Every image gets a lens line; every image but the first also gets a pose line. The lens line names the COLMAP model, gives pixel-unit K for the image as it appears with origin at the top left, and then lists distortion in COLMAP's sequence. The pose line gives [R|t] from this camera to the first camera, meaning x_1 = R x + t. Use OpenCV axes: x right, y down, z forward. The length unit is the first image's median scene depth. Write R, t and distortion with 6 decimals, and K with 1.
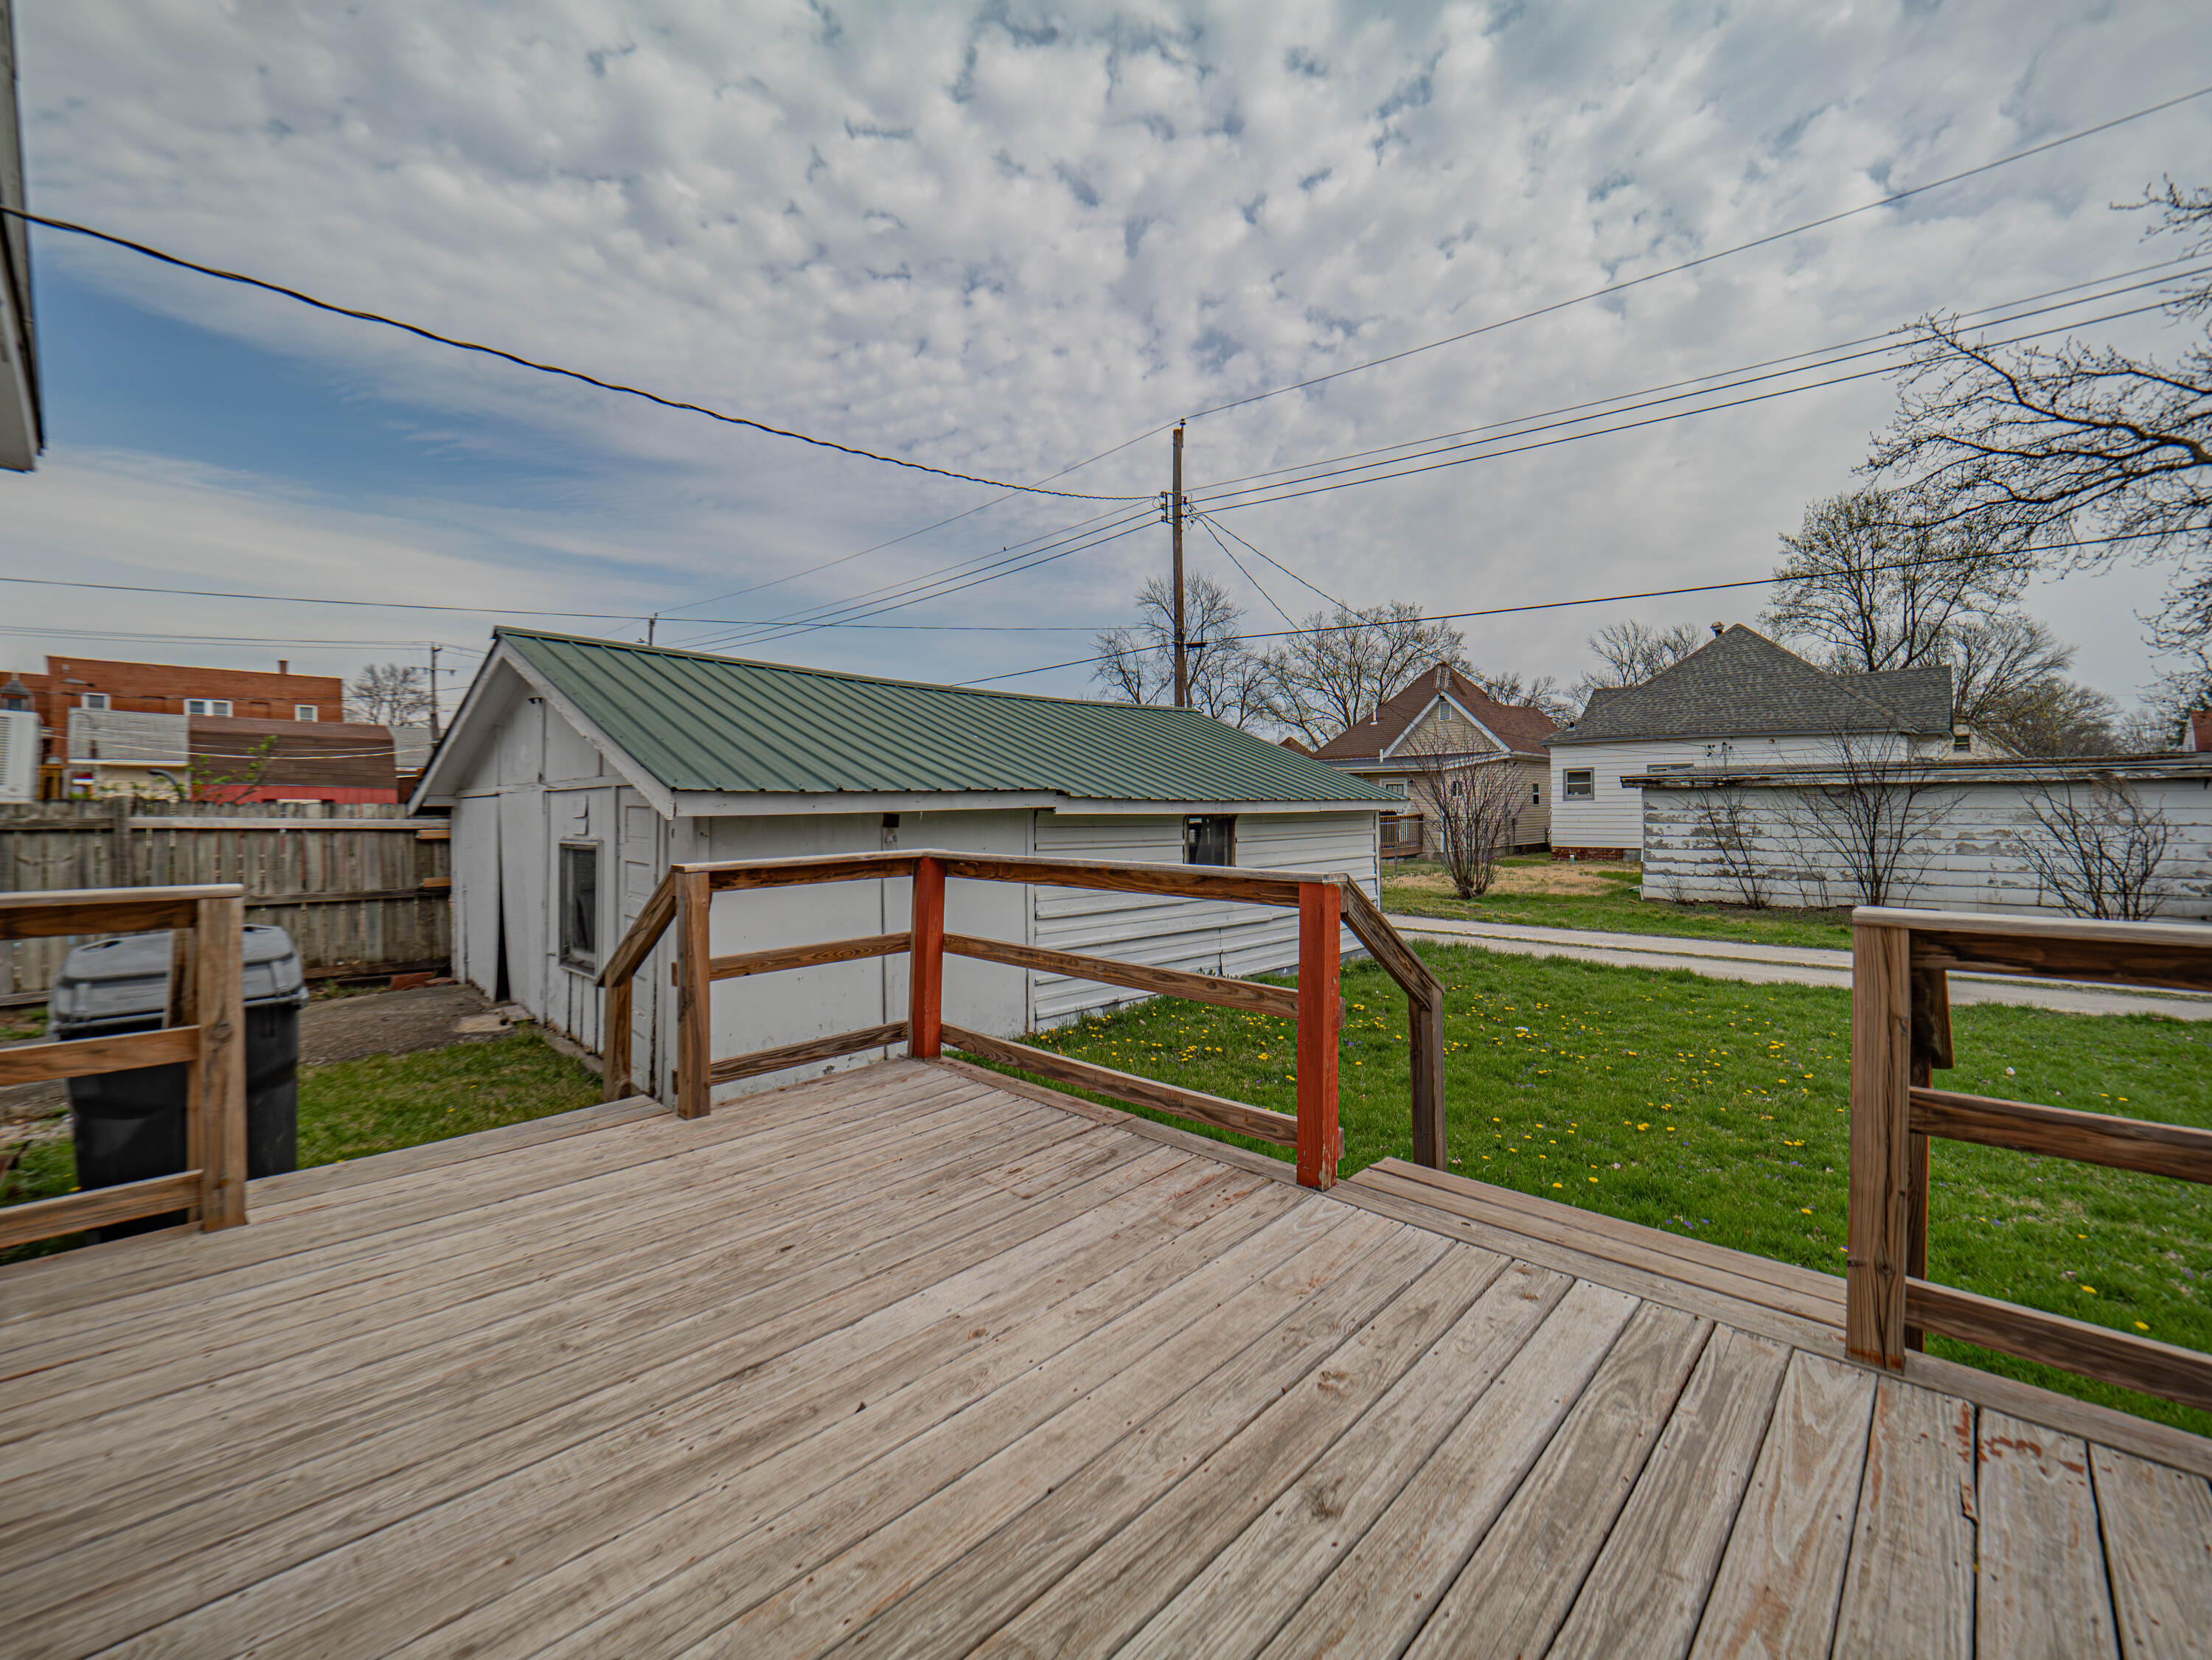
lens RADIAL K [[927.0, 0, 1092.2], [0, 927.0, 778.9], [0, 0, 1]] dist [0.004566, -0.006124]
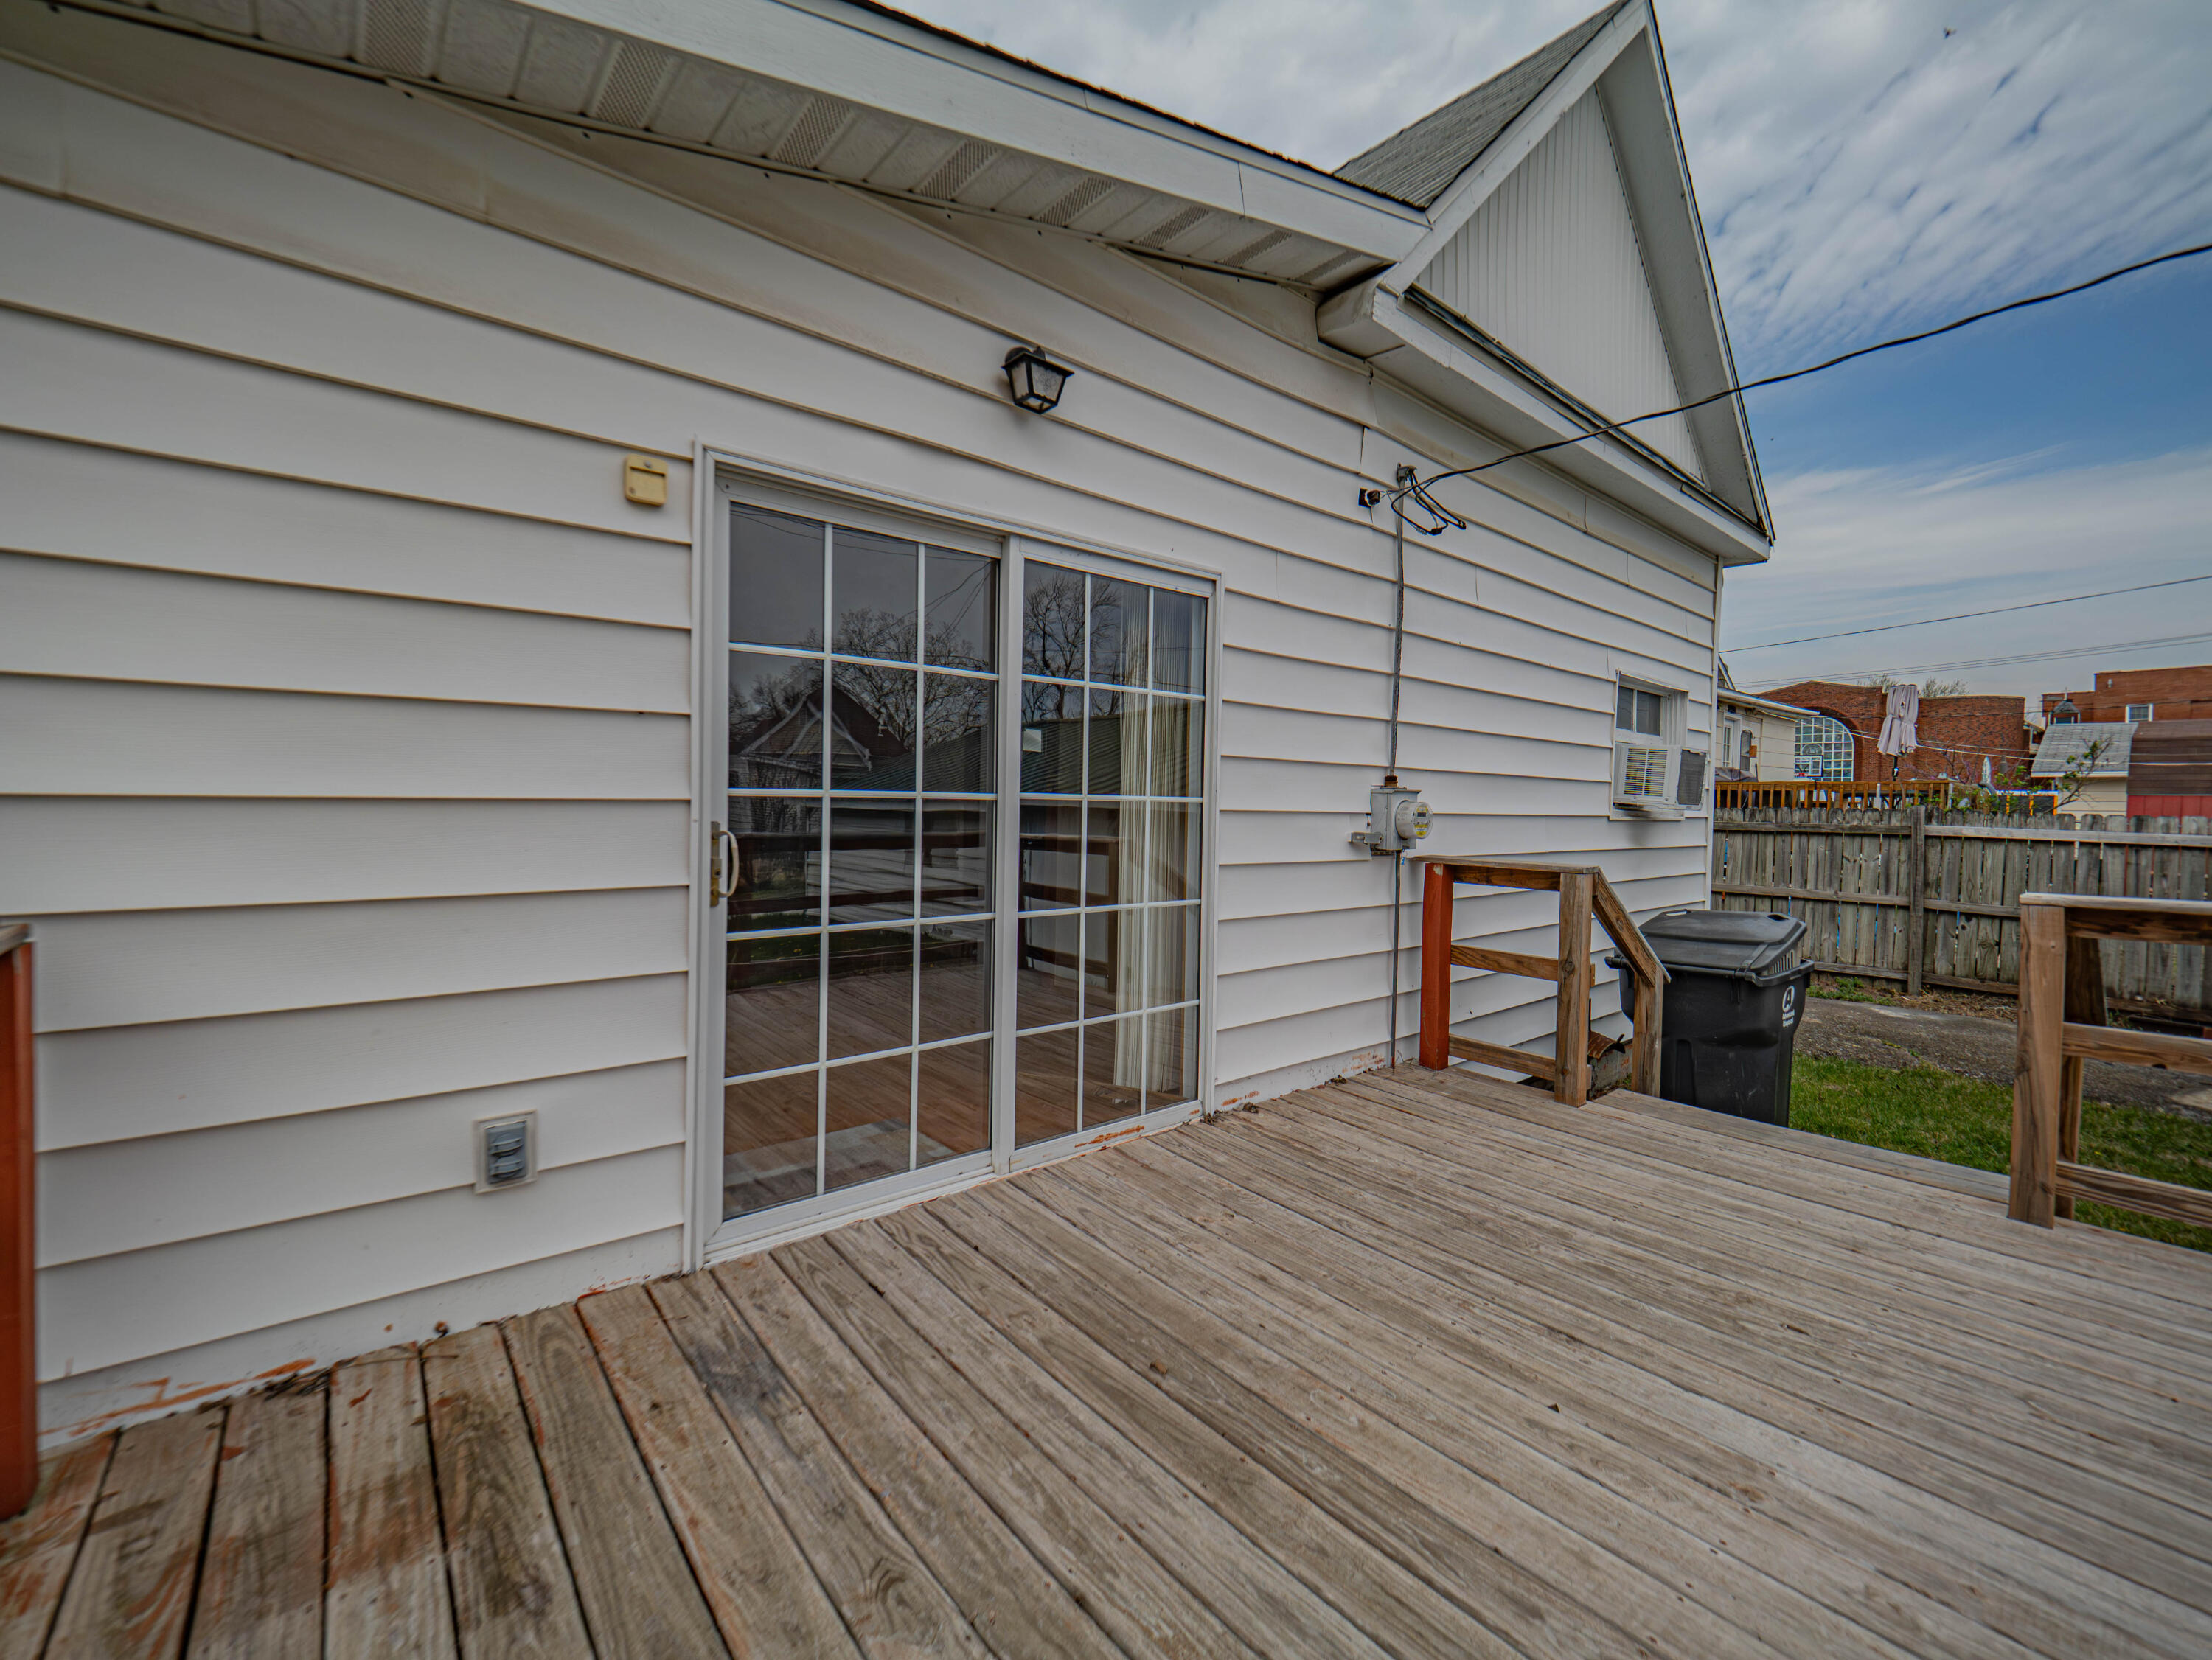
lens RADIAL K [[927.0, 0, 1117.9], [0, 927.0, 836.5], [0, 0, 1]] dist [0.004566, -0.006124]
pose [[-0.095961, 0.036615, -0.994711, 0.479655], [0.012786, 0.999286, 0.035550, 0.008278], [0.995303, -0.009307, -0.096361, 0.389103]]
